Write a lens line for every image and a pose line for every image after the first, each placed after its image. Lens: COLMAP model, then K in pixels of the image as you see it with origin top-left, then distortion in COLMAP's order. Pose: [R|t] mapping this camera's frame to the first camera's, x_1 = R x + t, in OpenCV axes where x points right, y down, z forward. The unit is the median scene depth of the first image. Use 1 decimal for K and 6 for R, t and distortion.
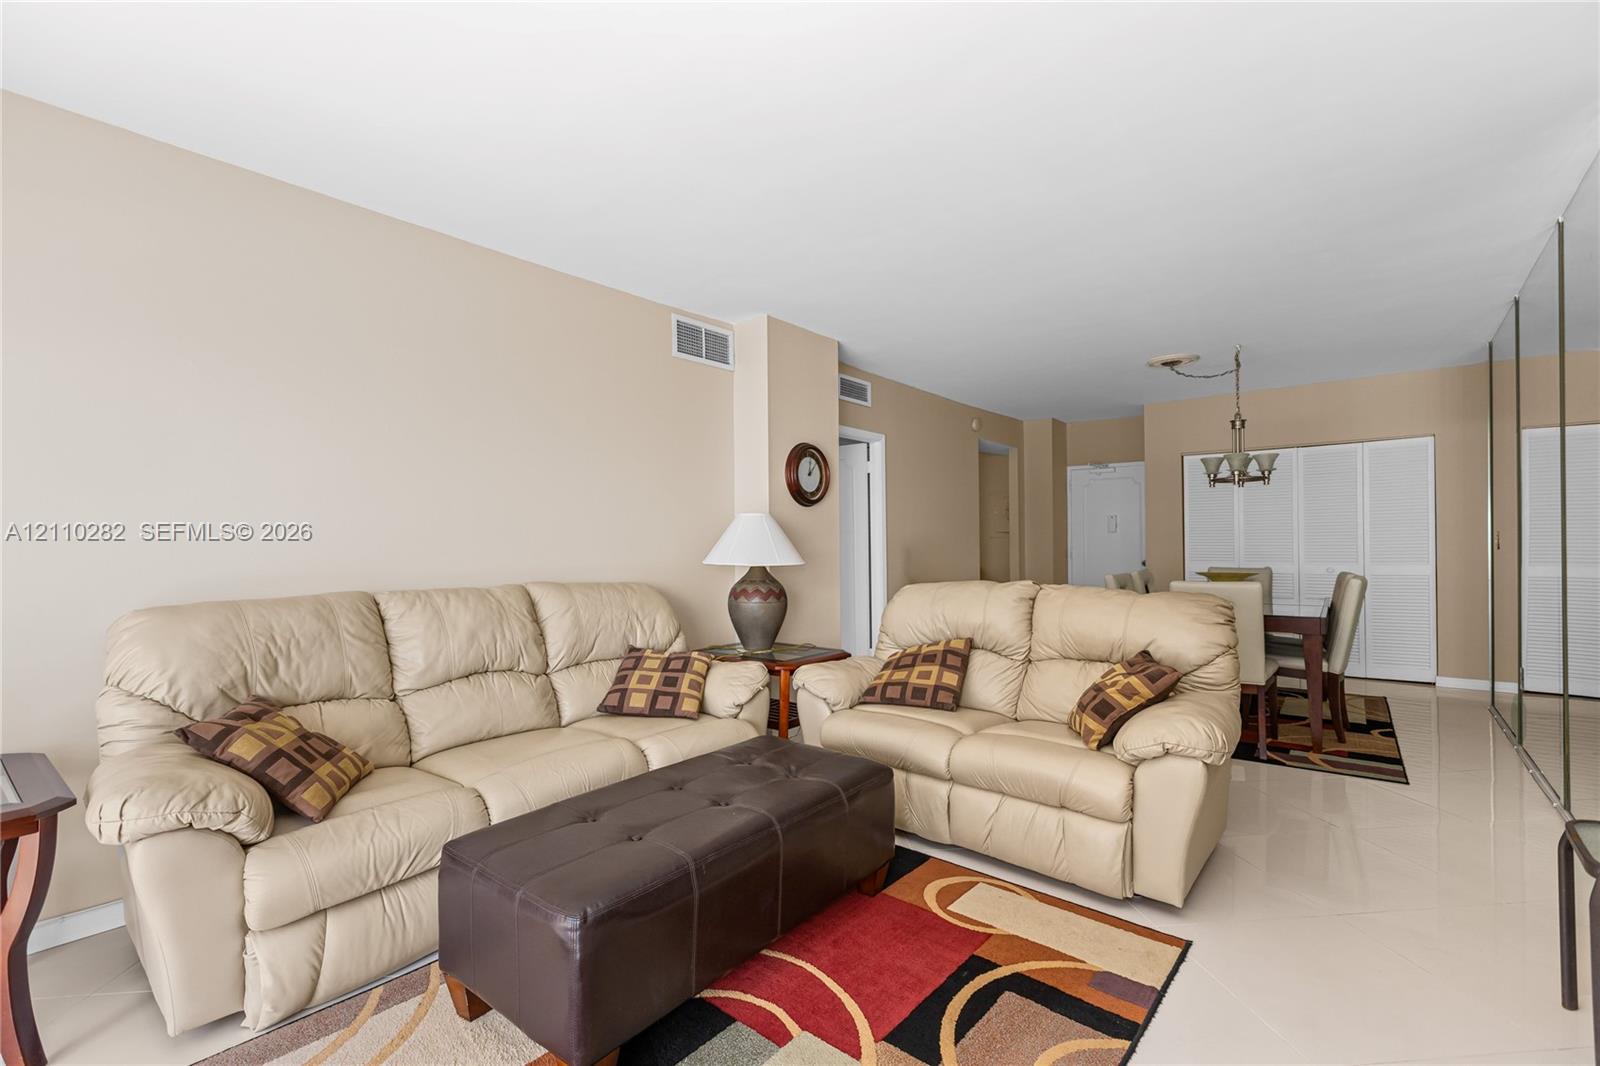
lens RADIAL K [[719.4, 0, 810.2], [0, 719.4, 541.1], [0, 0, 1]] dist [-0.001507, -0.000515]
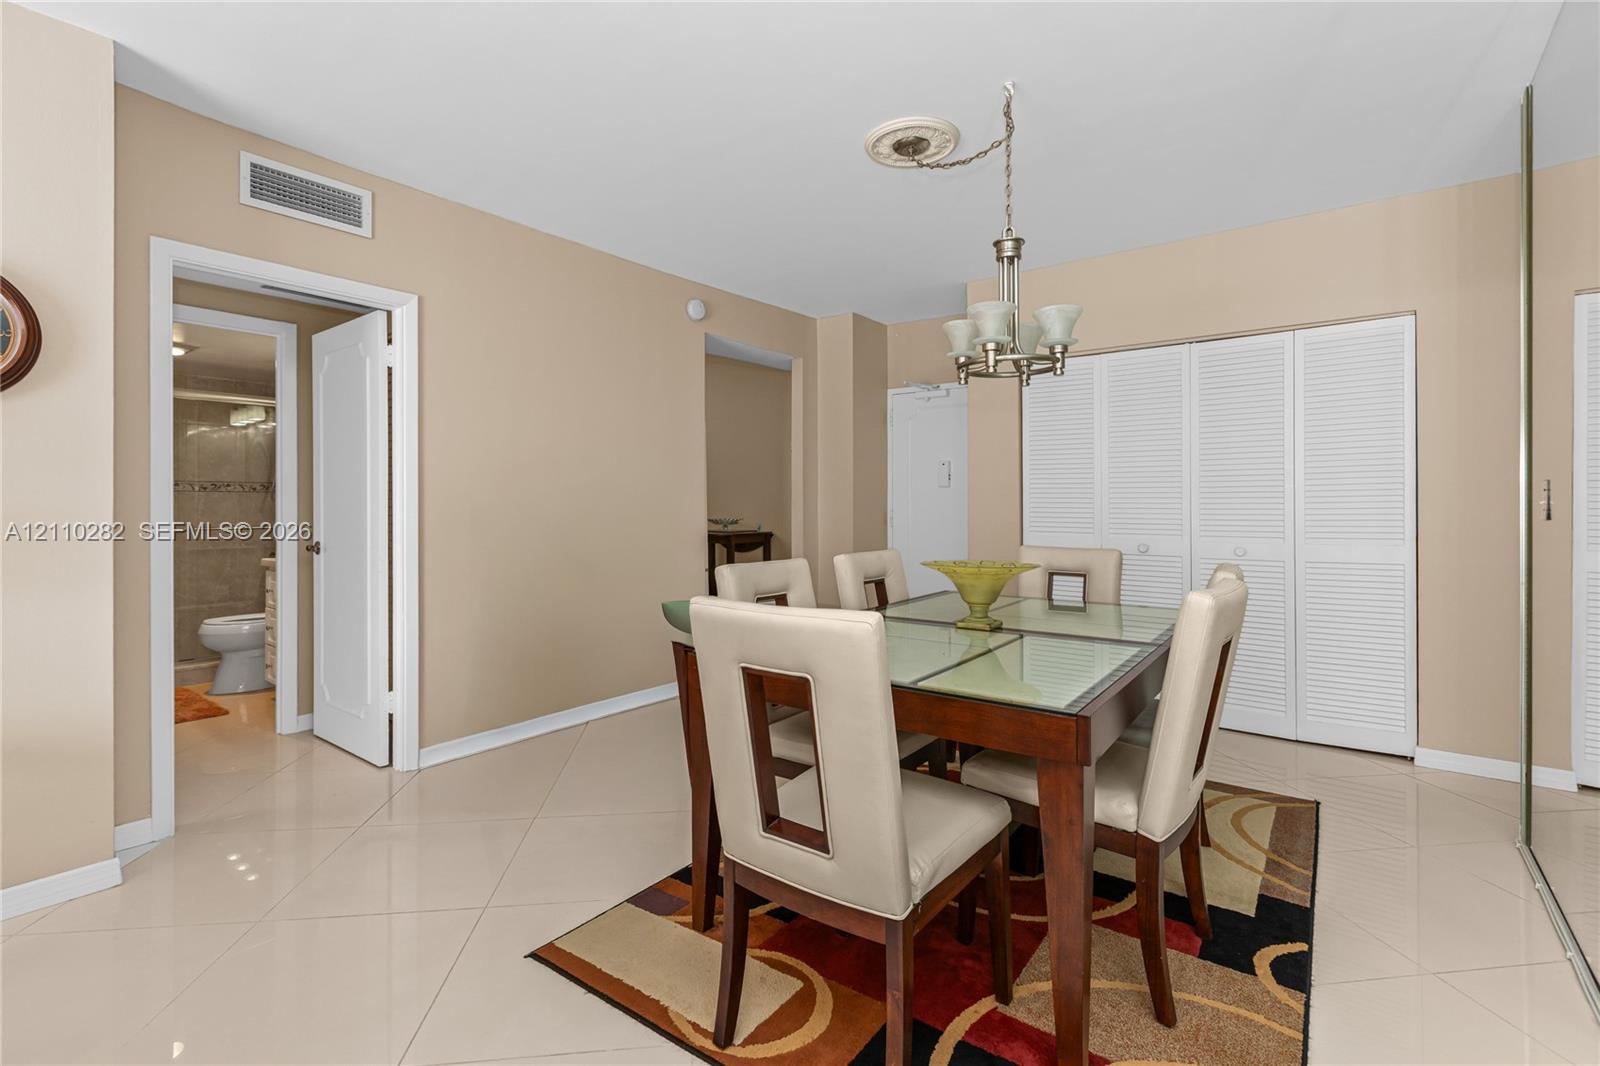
lens RADIAL K [[725.7, 0, 833.2], [0, 725.7, 500.8], [0, 0, 1]] dist [0.000569, 0.000194]
pose [[0.999387, 0.009394, 0.033735, 0.464309], [-0.009302, 0.999953, -0.002863, 0.005105], [-0.033760, 0.002547, 0.999427, 0.525113]]
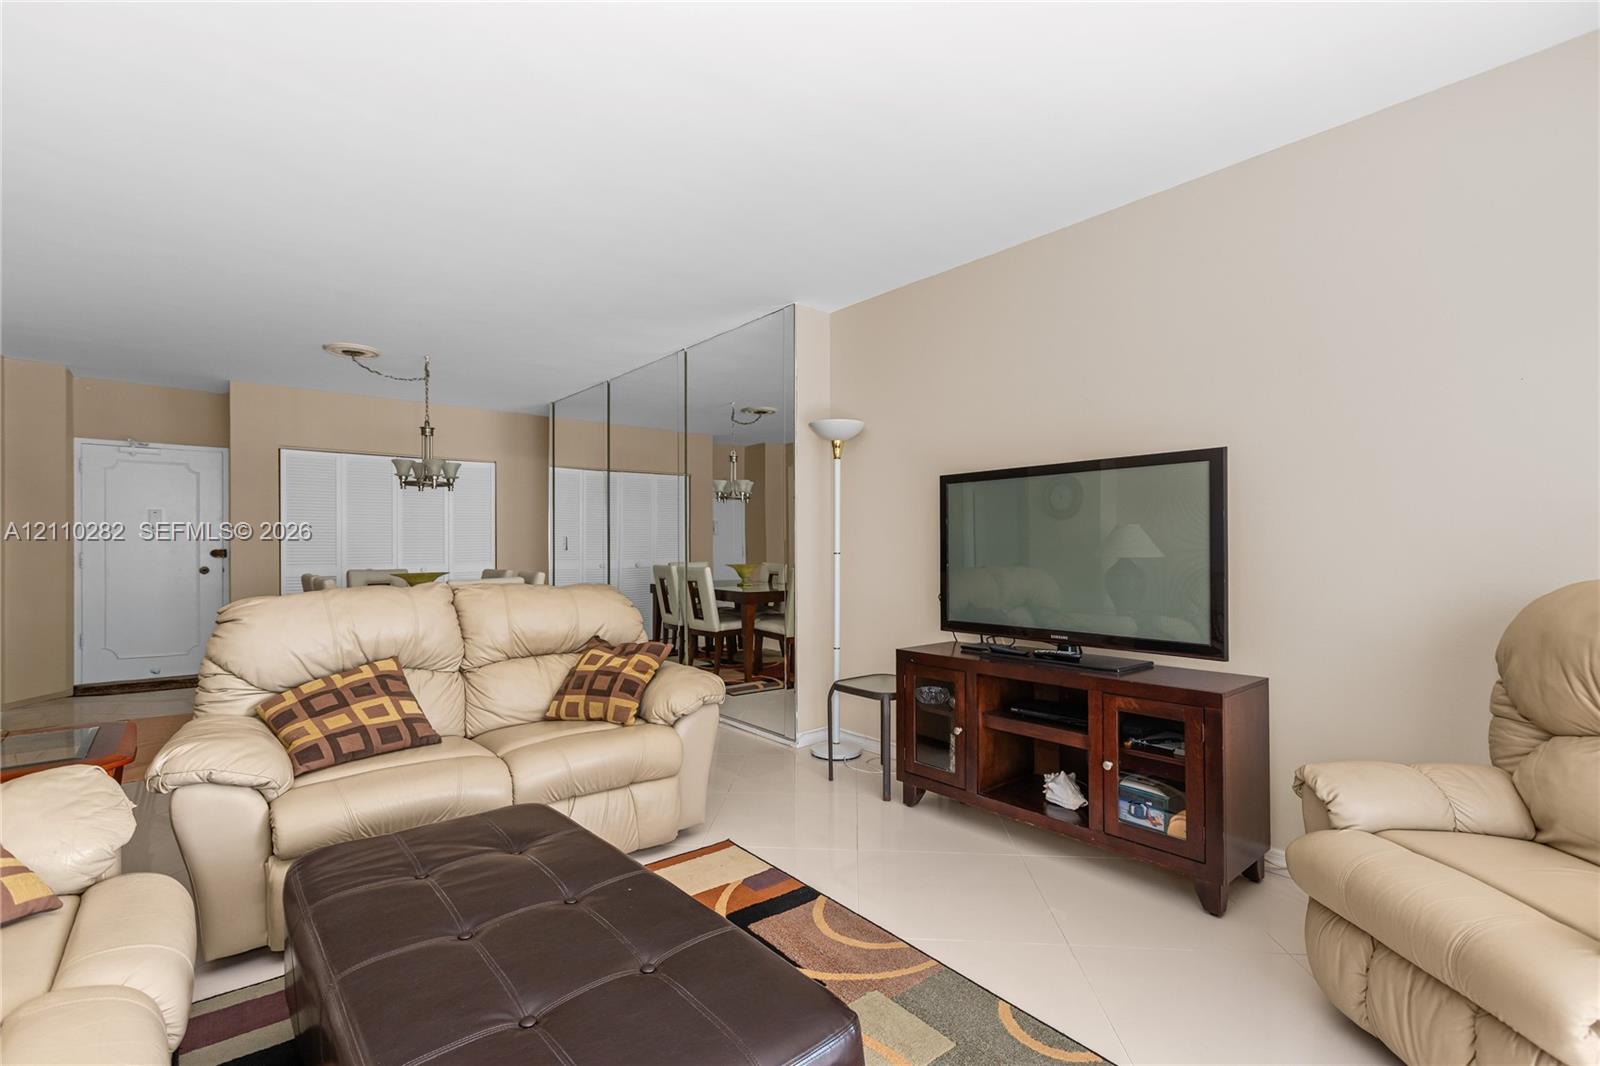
lens RADIAL K [[710.1, 0, 790.8], [0, 710.1, 551.1], [0, 0, 1]] dist [-0.002688, -0.000290]
pose [[0.186838, -0.000460, 0.982391, -0.323274], [-0.001009, 0.999999, 0.000660, 0.011174], [-0.982390, -0.001115, 0.186837, 0.284497]]
